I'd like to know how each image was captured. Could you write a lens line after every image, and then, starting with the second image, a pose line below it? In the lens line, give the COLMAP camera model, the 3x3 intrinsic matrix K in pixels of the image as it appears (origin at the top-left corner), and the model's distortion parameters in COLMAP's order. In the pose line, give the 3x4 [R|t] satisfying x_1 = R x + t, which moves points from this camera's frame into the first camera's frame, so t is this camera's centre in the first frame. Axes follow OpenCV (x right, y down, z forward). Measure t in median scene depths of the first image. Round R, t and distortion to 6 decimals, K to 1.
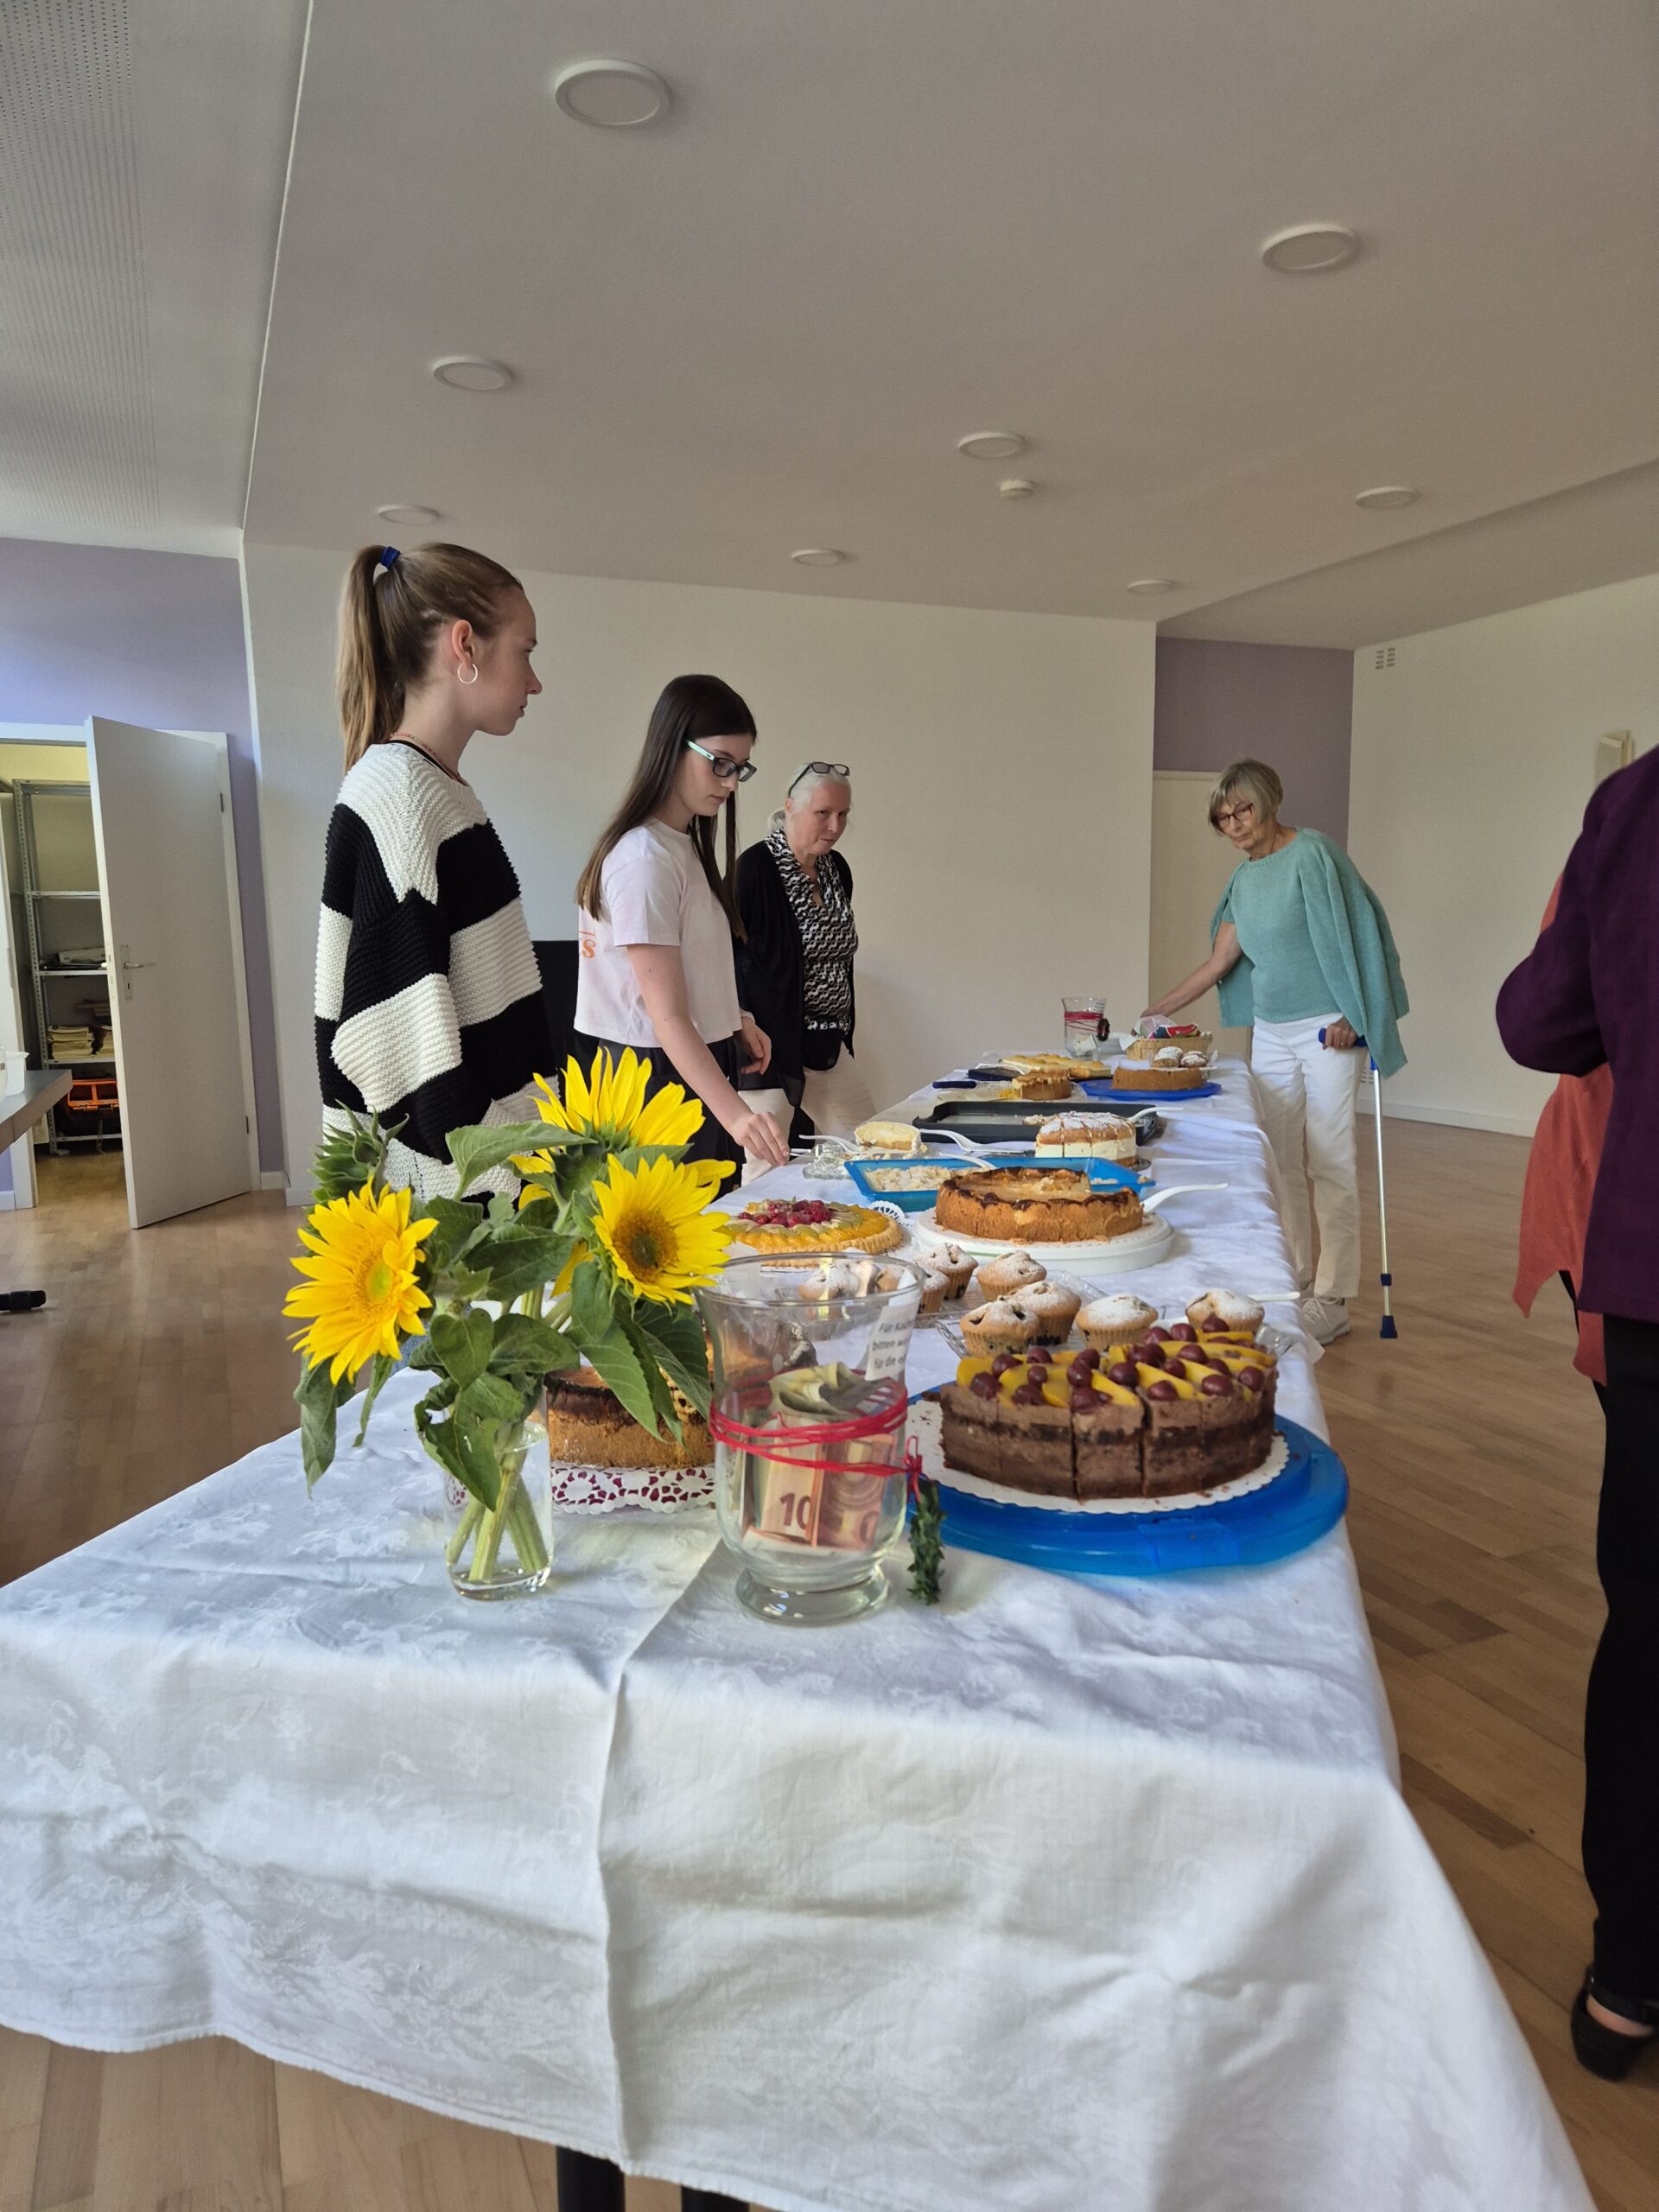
lens RADIAL K [[1460.7, 0, 860.5], [0, 1460.7, 1130.5], [0, 0, 1]] dist [0.065346, -0.056053]
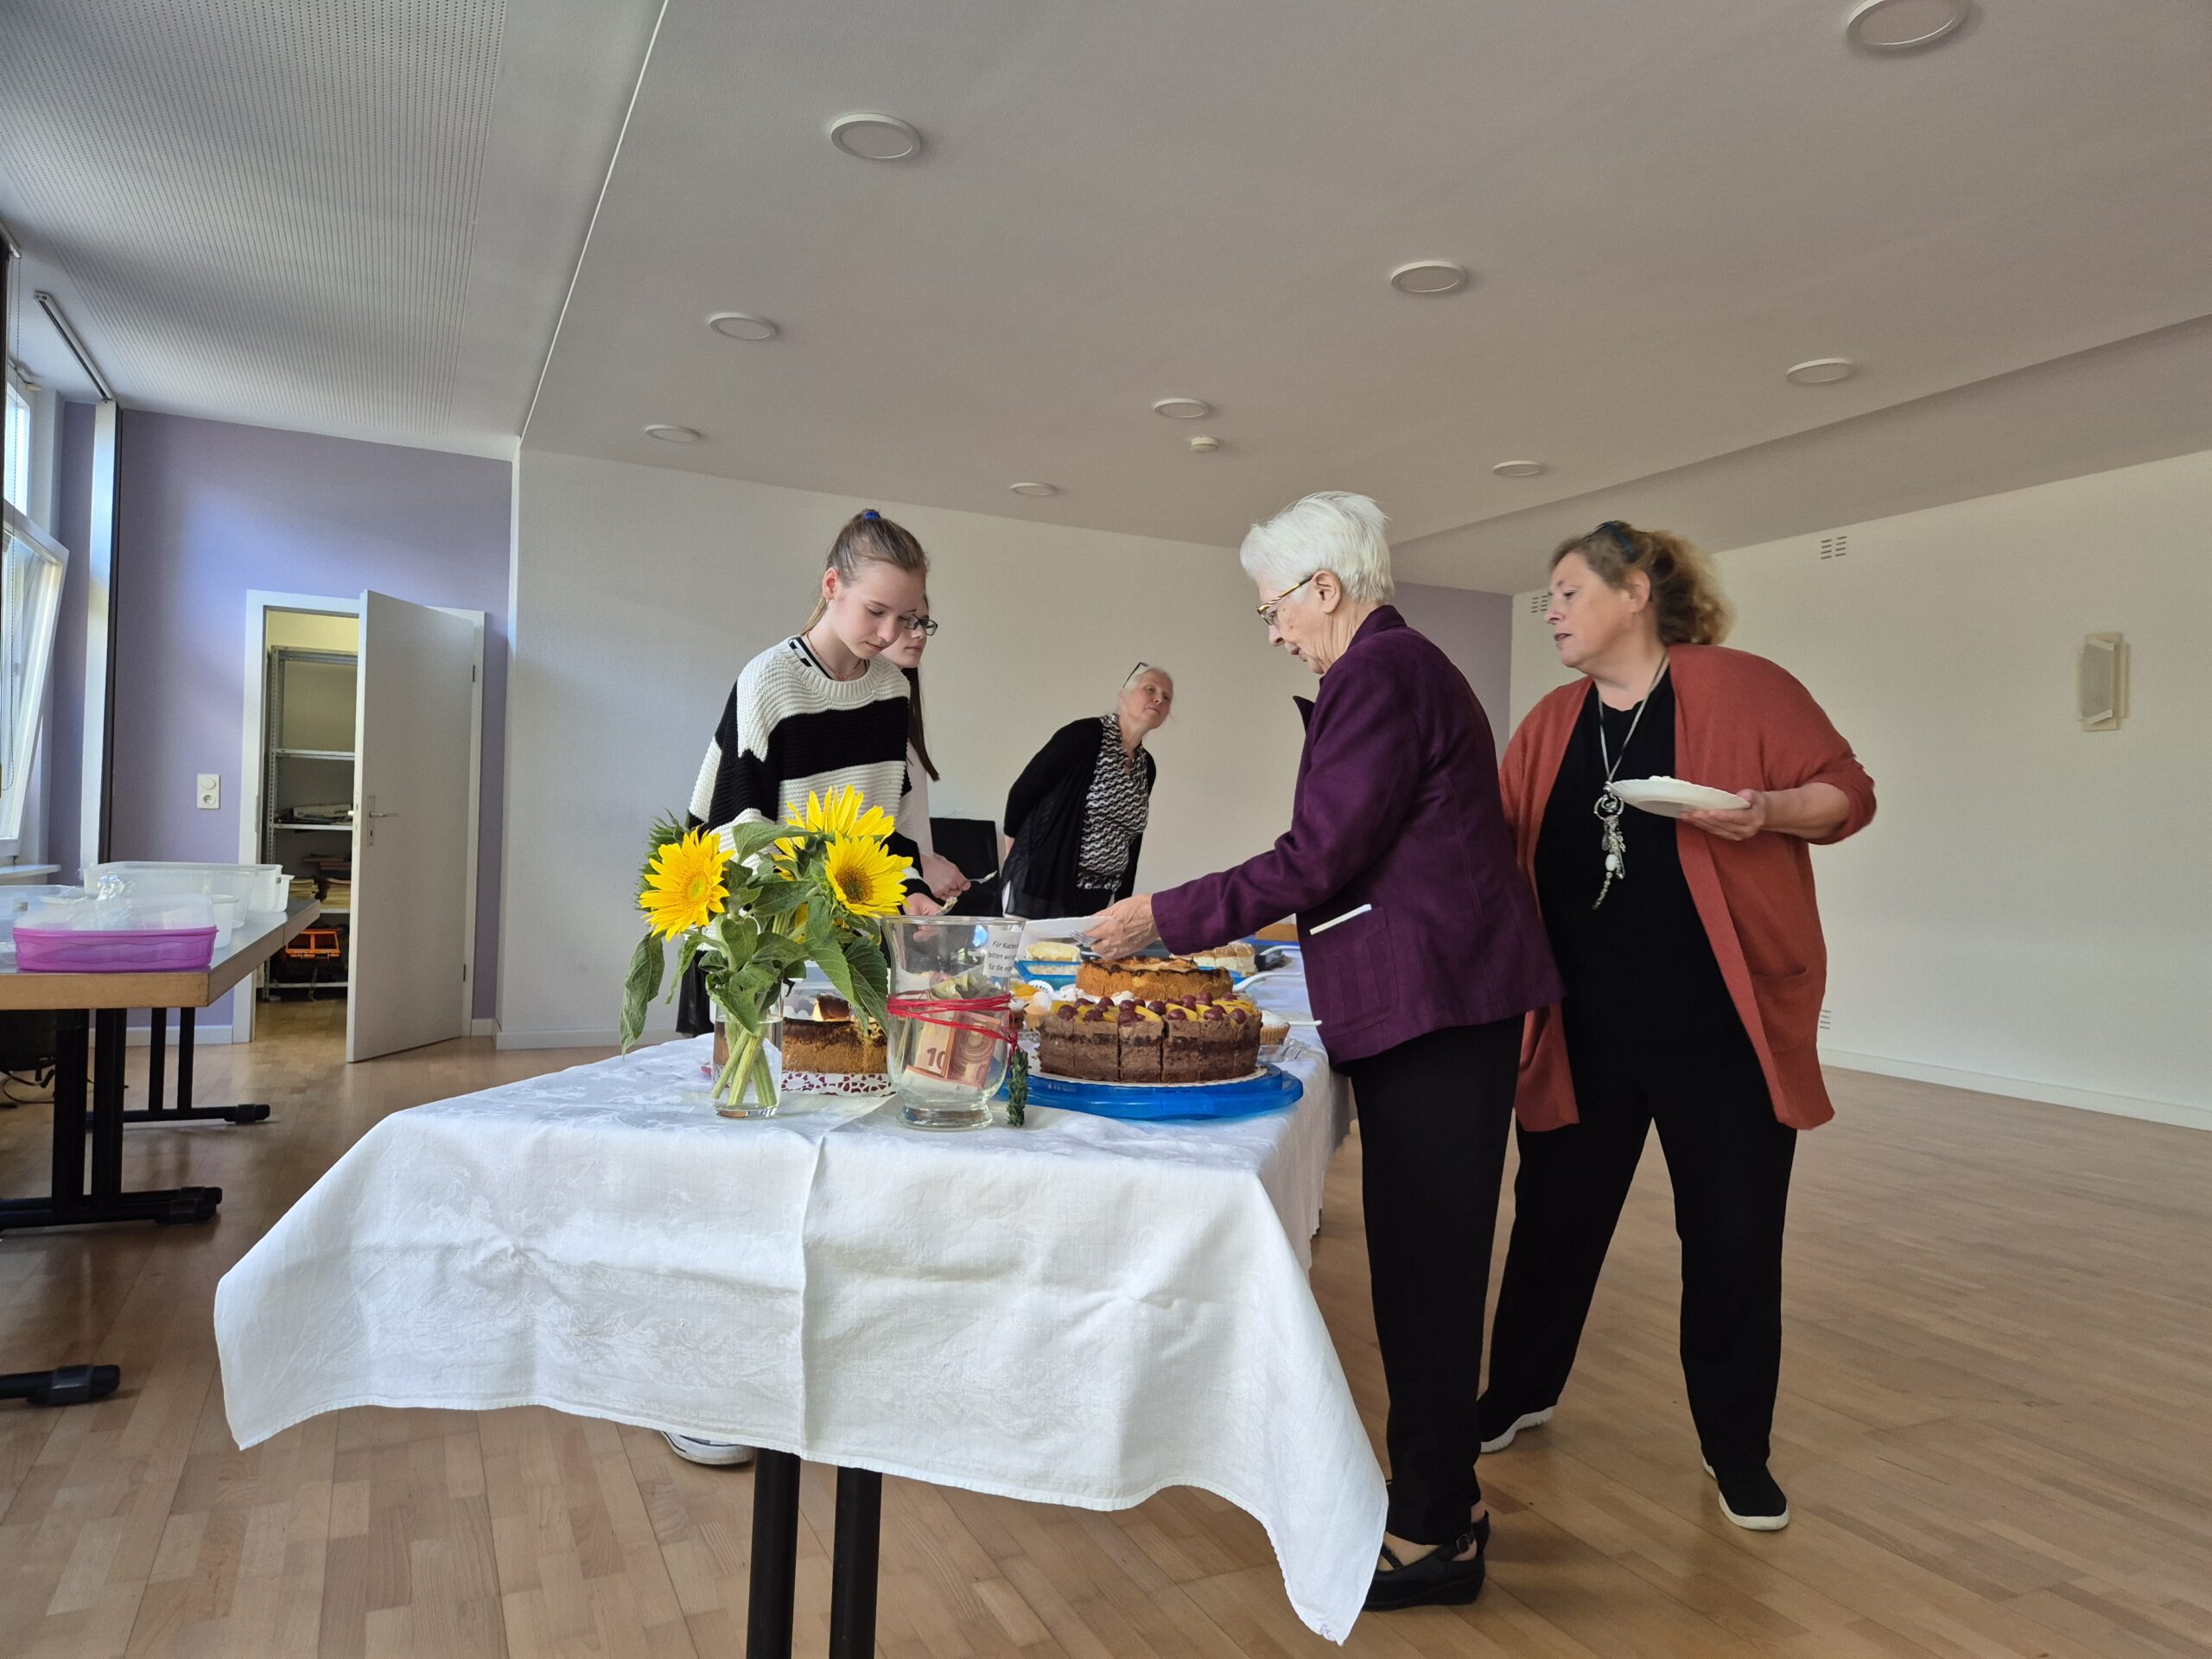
lens RADIAL K [[1460.7, 0, 1138.1], [0, 1460.7, 834.8], [0, 0, 1]] dist [0.065346, -0.056053]
pose [[0.997966, 0.045082, 0.045064, 0.092586], [-0.038327, 0.989281, -0.140904, 0.229313], [-0.050934, 0.138890, 0.988997, -0.636385]]
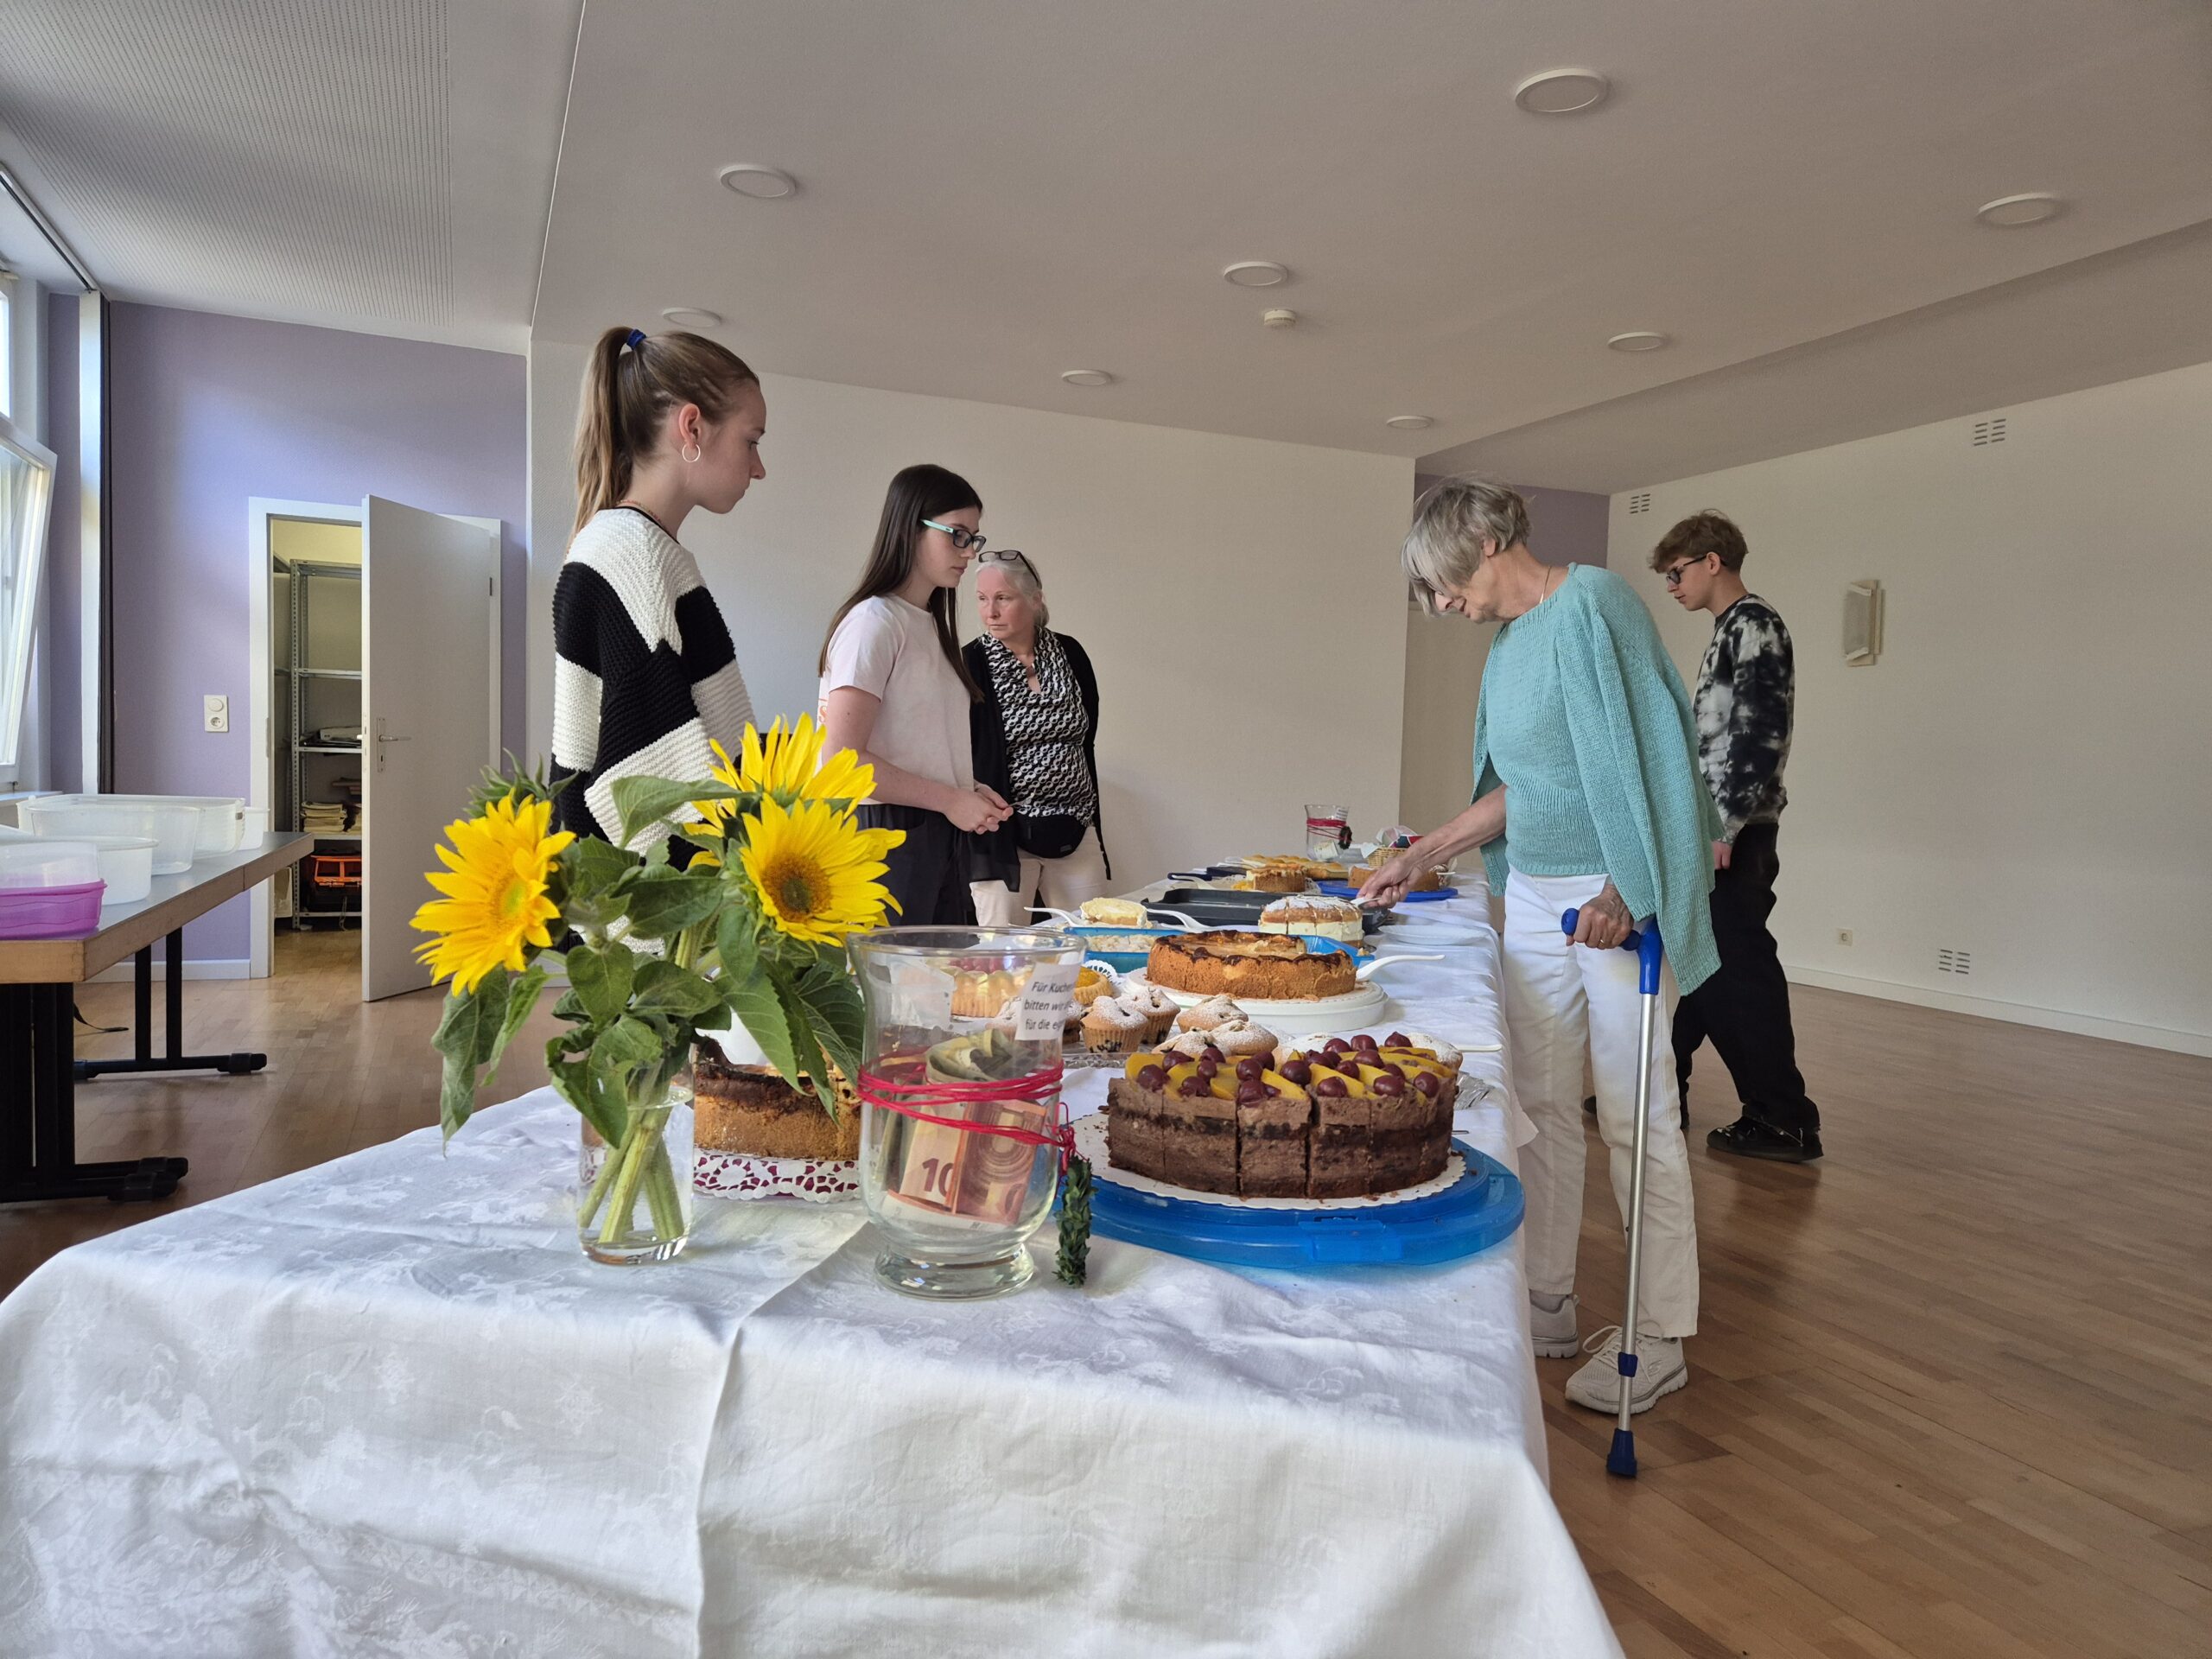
lens RADIAL K [[1460.7, 0, 1107.0], [0, 1460.7, 842.3], [0, 0, 1]] dist [0.065346, -0.056053]
pose [[0.998917, 0.045772, -0.008332, 0.063578], [-0.046289, 0.995775, -0.079306, 0.109375], [0.004667, 0.079606, 0.996815, 0.021968]]
